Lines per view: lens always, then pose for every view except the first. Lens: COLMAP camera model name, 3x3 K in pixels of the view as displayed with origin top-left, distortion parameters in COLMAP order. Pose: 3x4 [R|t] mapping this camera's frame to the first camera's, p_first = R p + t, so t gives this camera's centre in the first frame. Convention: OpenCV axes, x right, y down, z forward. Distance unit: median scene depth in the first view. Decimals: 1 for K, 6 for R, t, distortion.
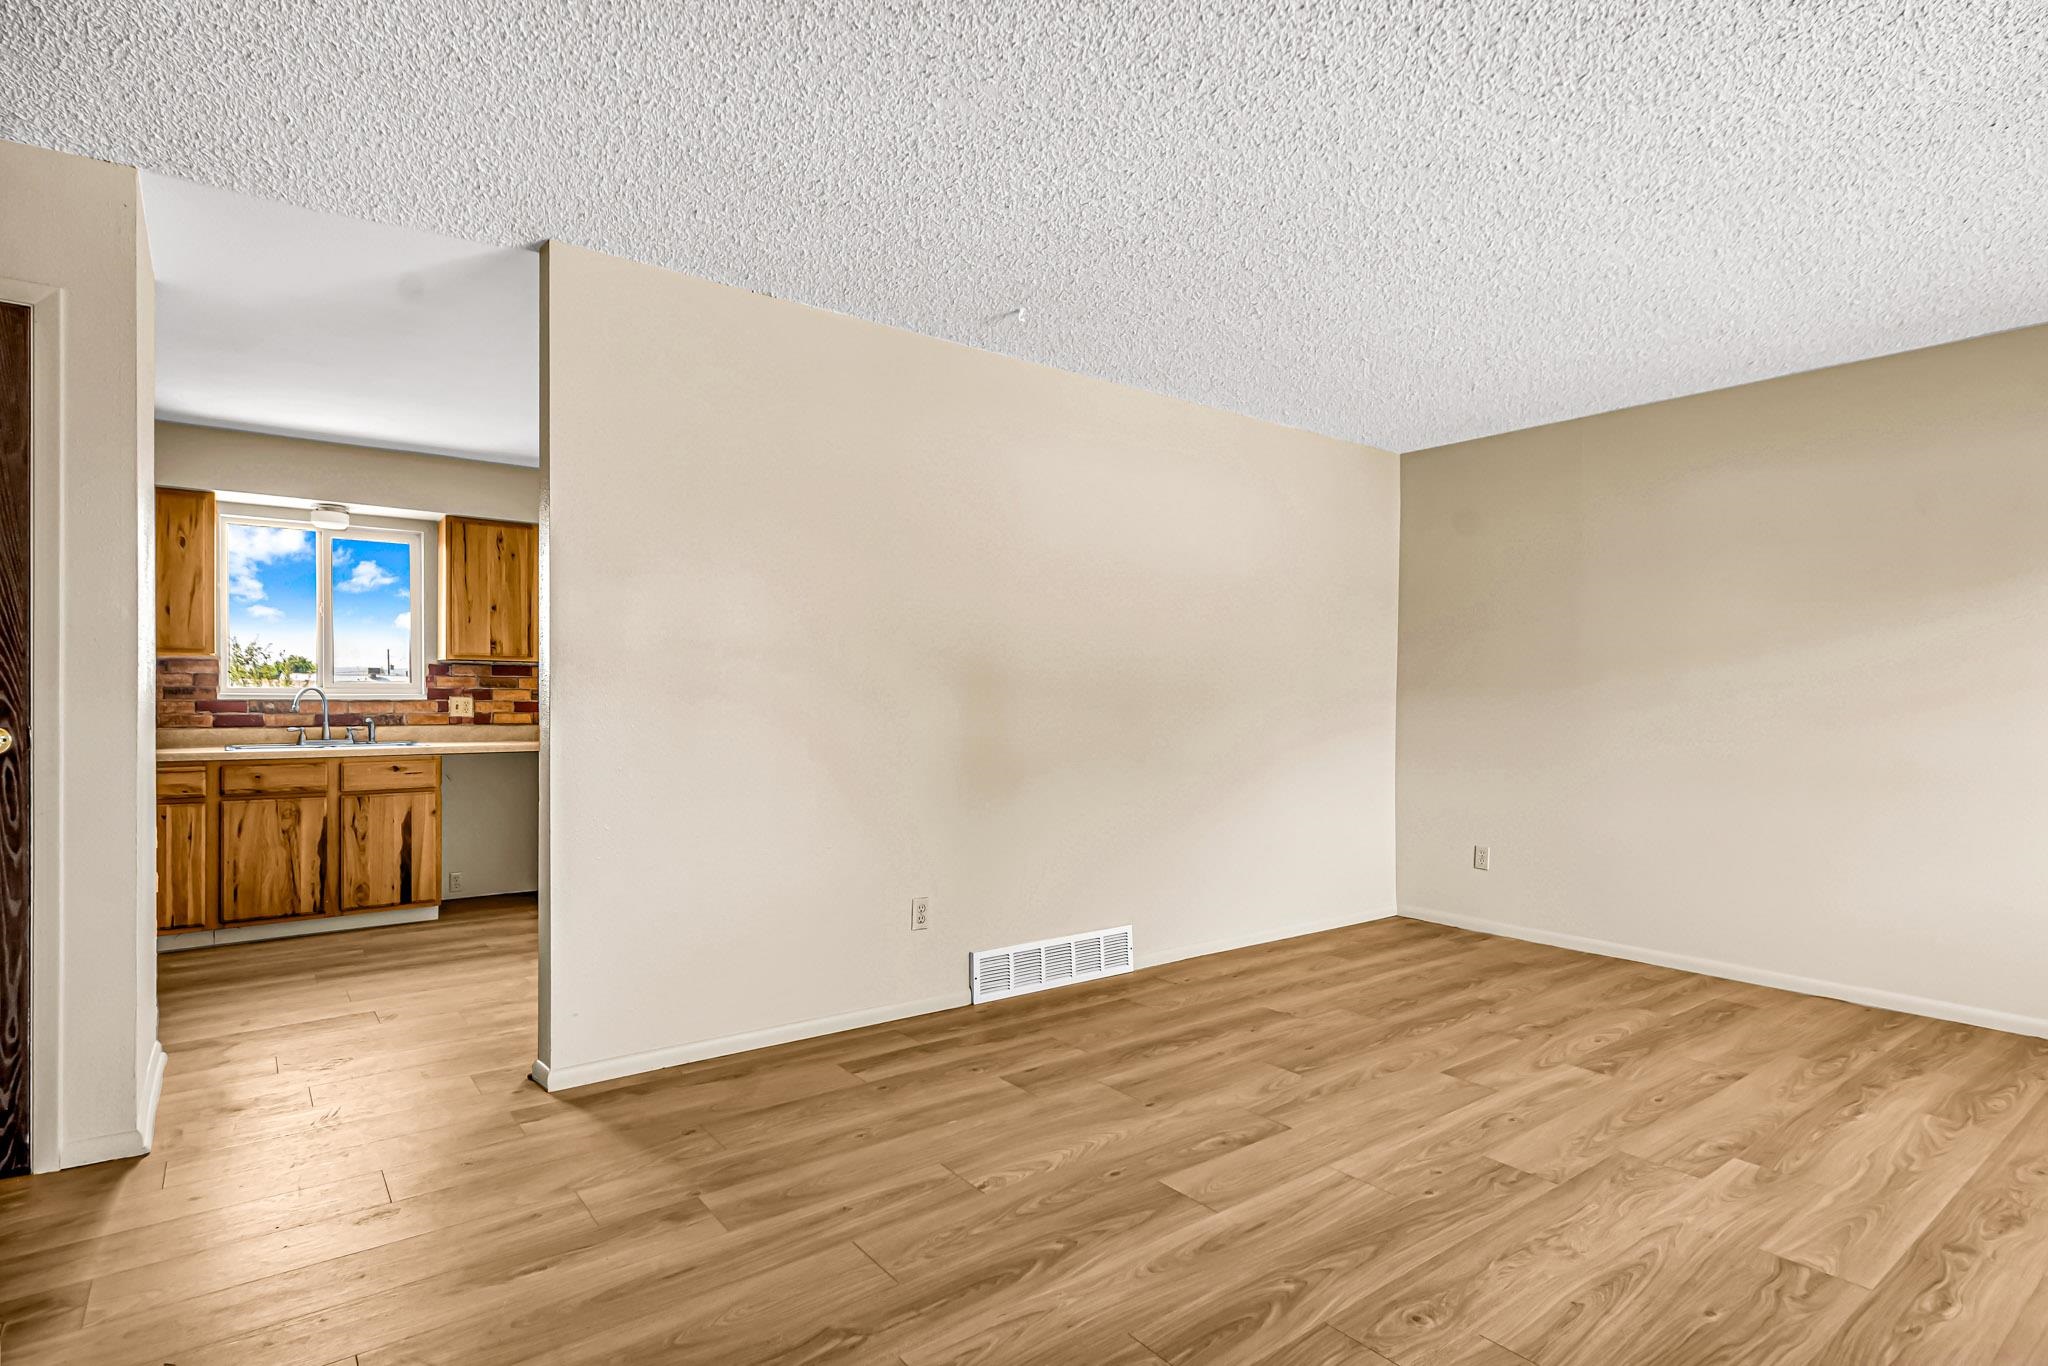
lens RADIAL K [[1042.2, 0, 1021.4], [0, 1042.2, 702.0], [0, 0, 1]] dist [0.002993, 0.000518]
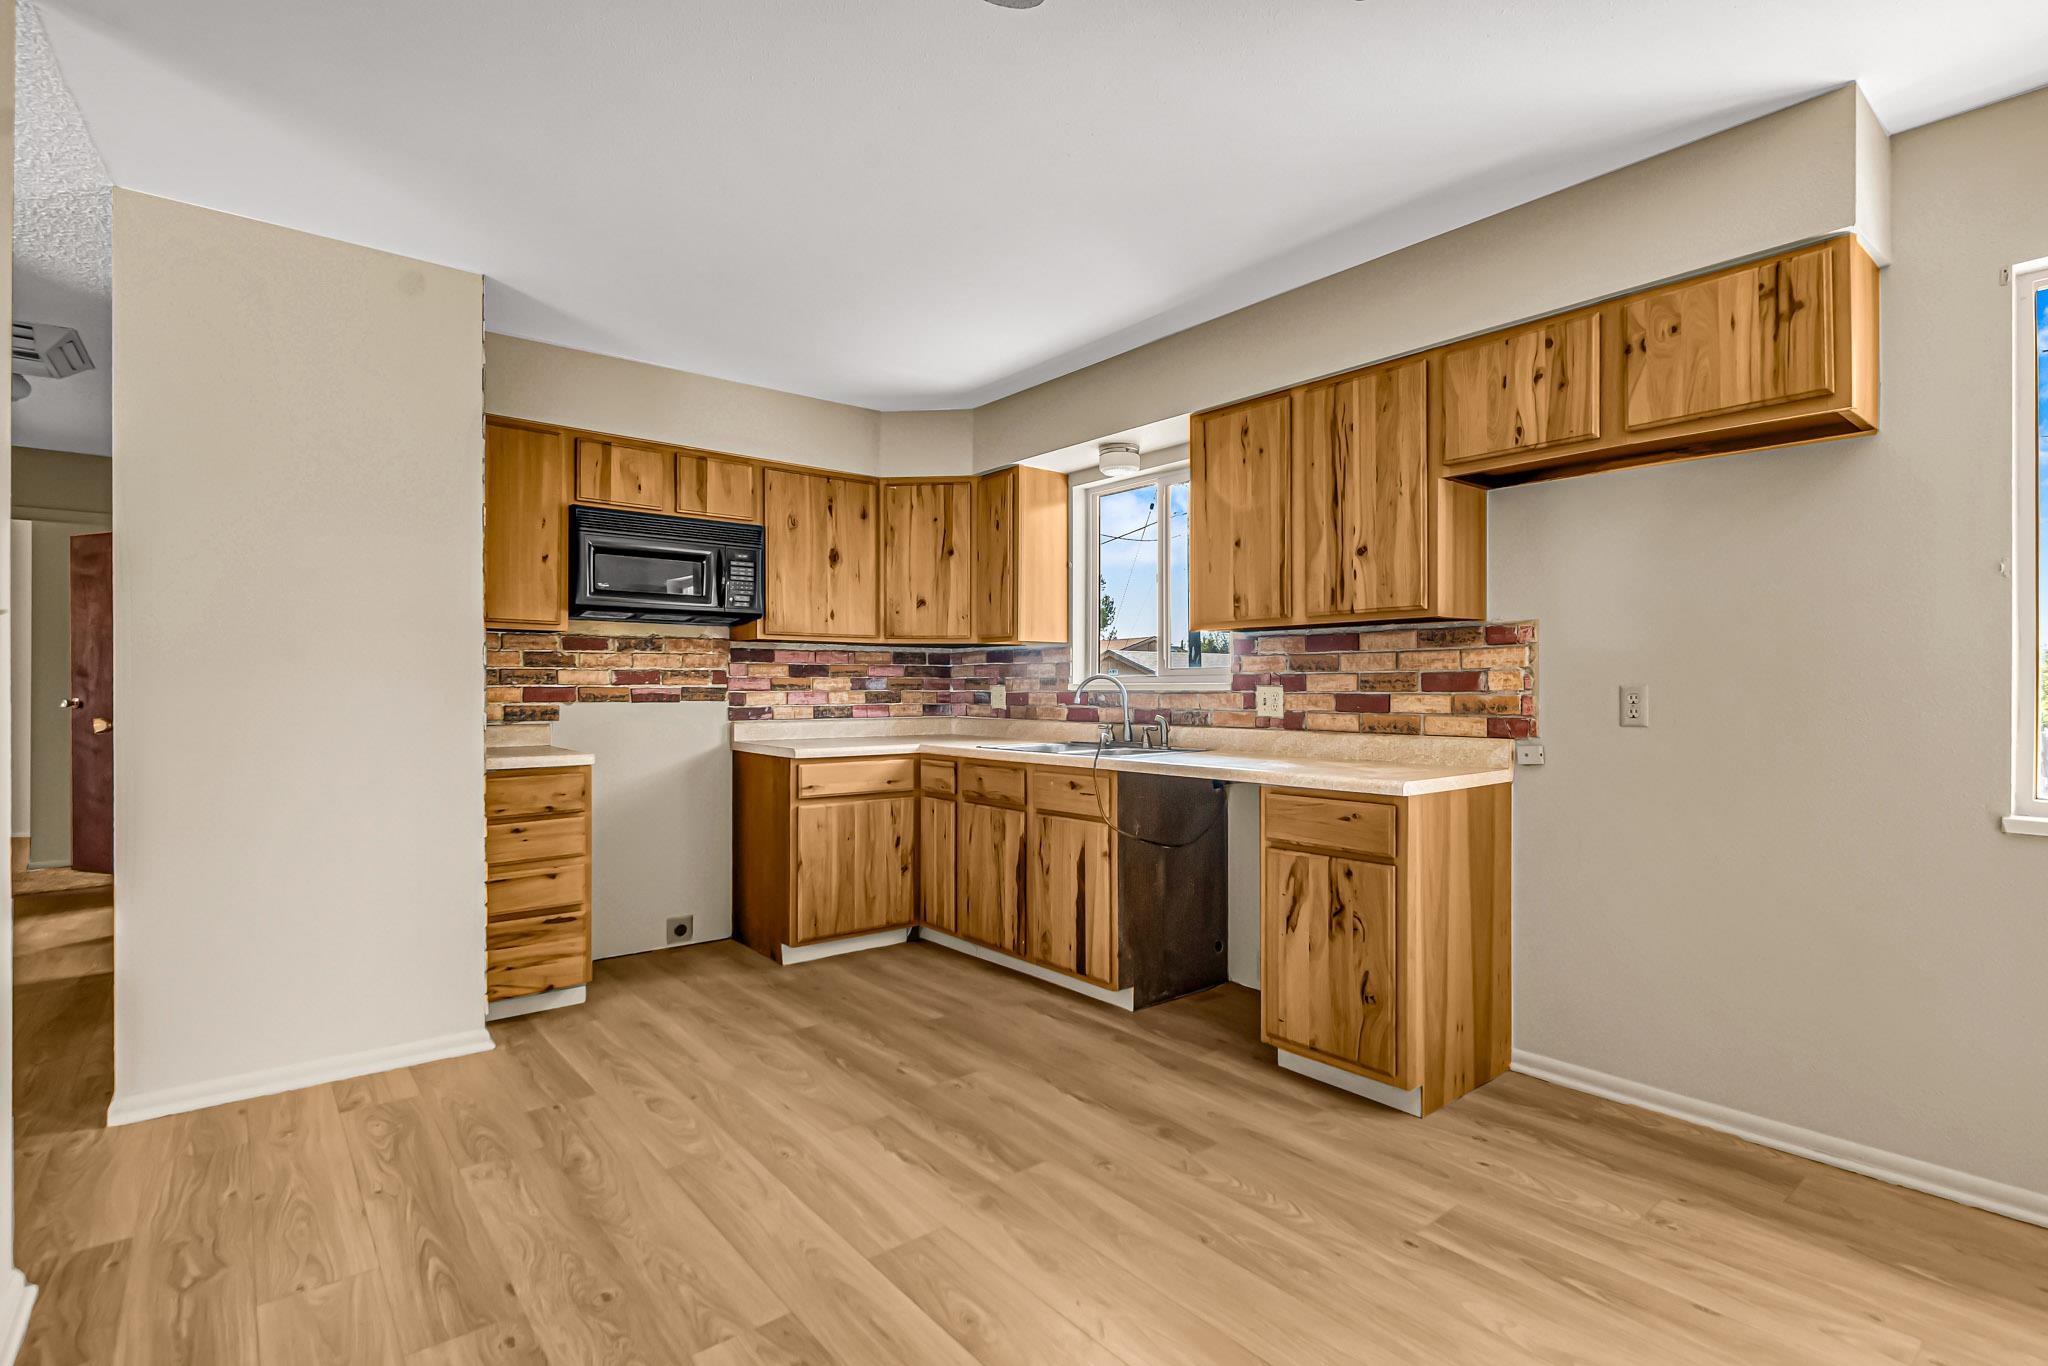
lens RADIAL K [[977.9, 0, 1024.7], [0, 977.9, 688.4], [0, 0, 1]] dist [0.000241, 0.000007]
pose [[0.033632, -0.004885, -0.999422, 0.111335], [-0.004881, 0.999975, -0.005052, 0.000248], [0.999422, 0.005048, 0.033608, 1.287349]]
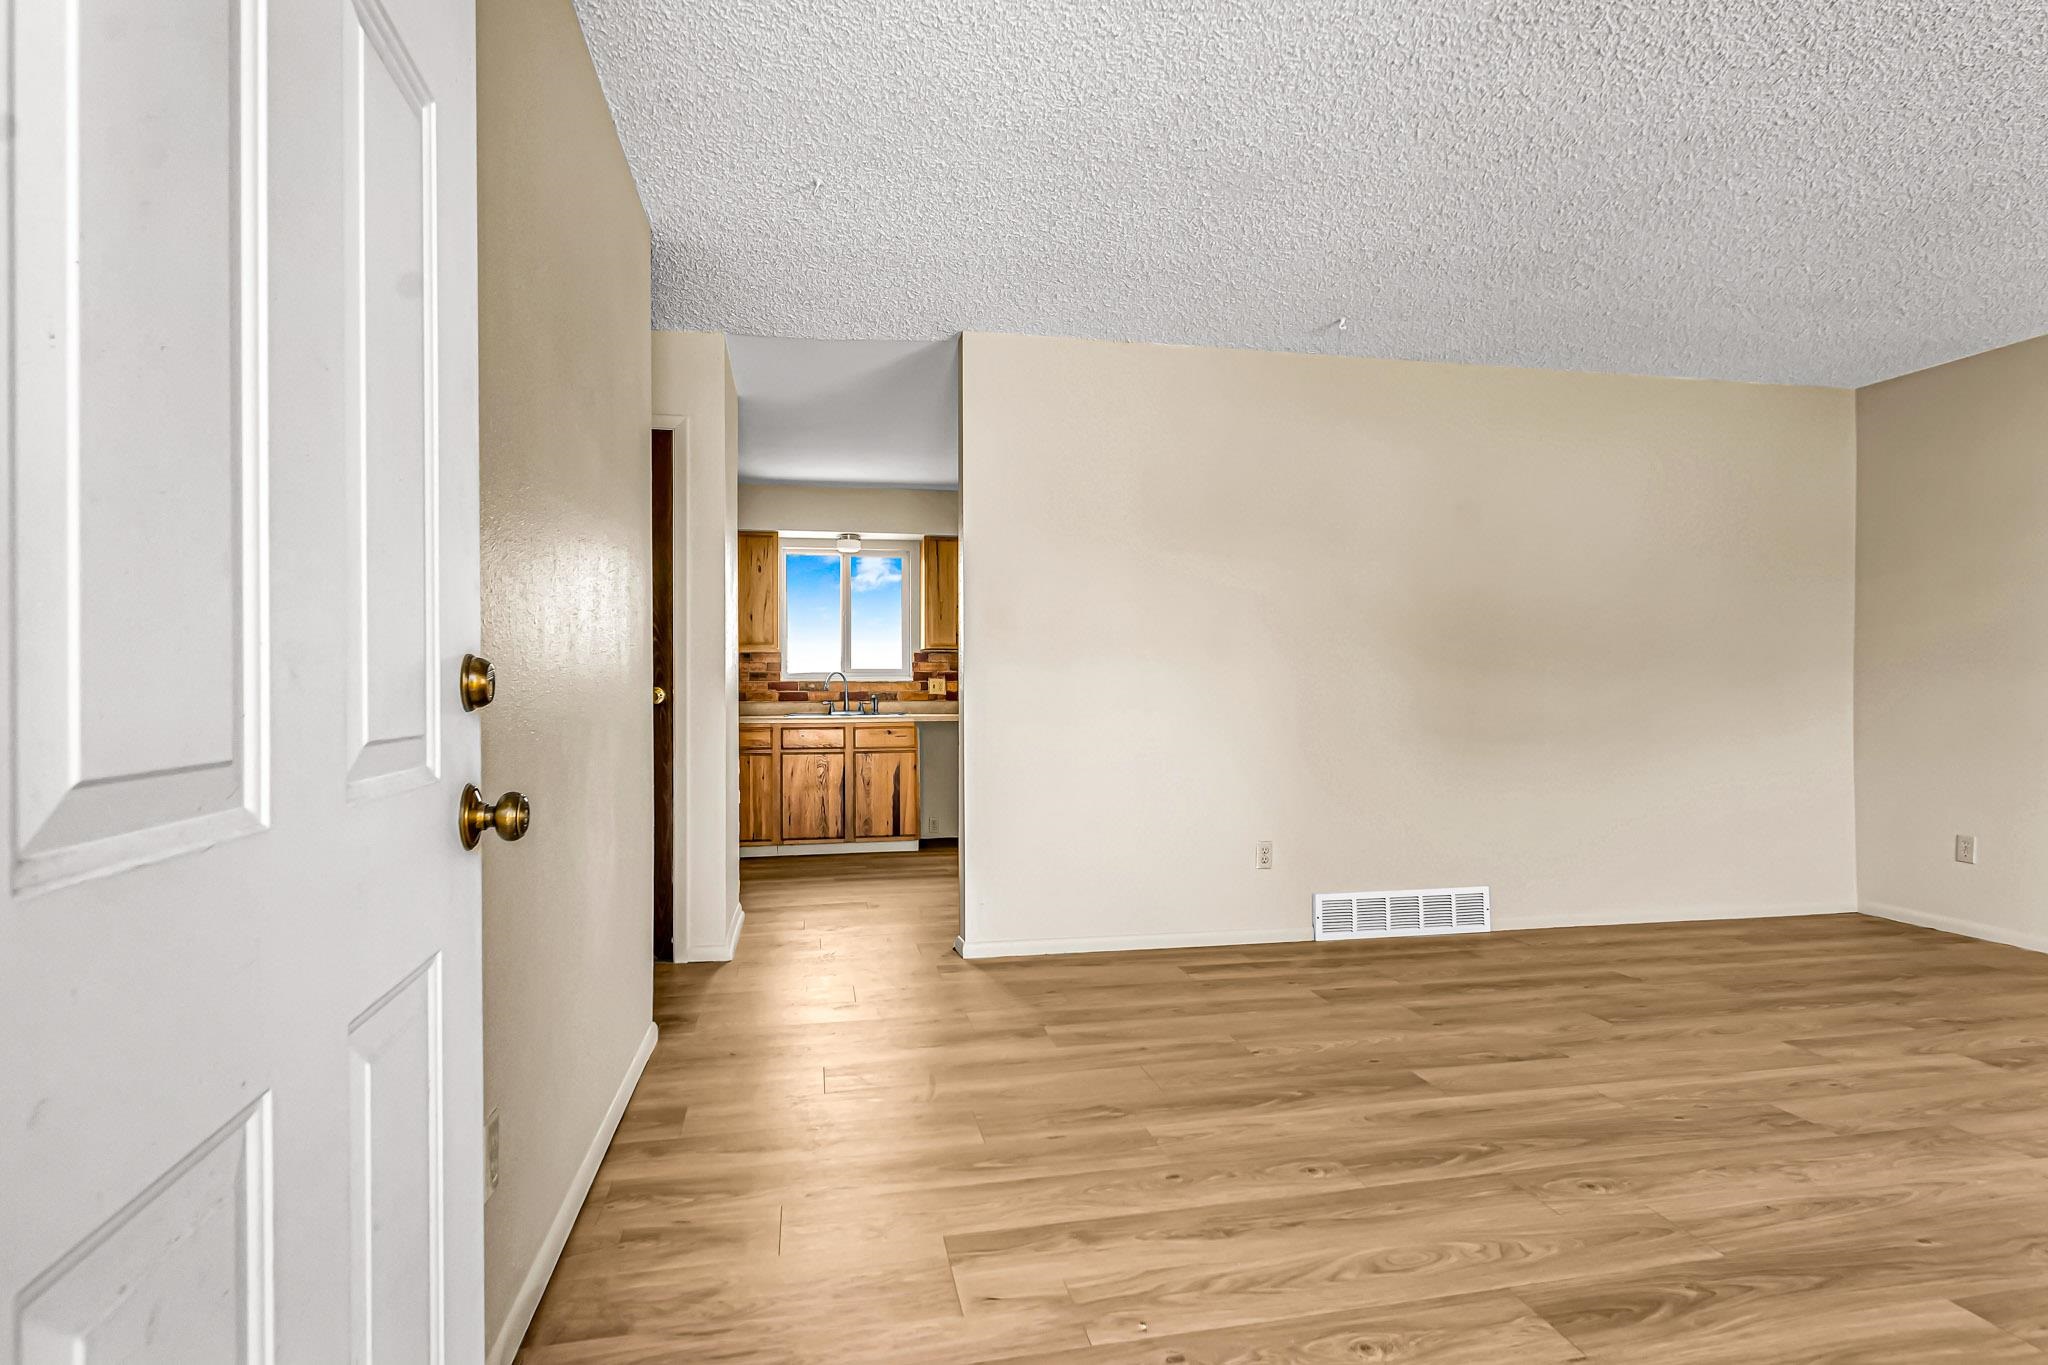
lens RADIAL K [[1060.4, 0, 1024.0], [0, 1060.4, 682.5], [0, 0, 1]] dist [-0.000348, 0.000390]
pose [[0.900729, -0.011881, -0.434219, 0.180103], [0.006655, 0.999886, -0.013554, 0.028241], [0.434331, 0.009318, 0.900705, -0.172755]]
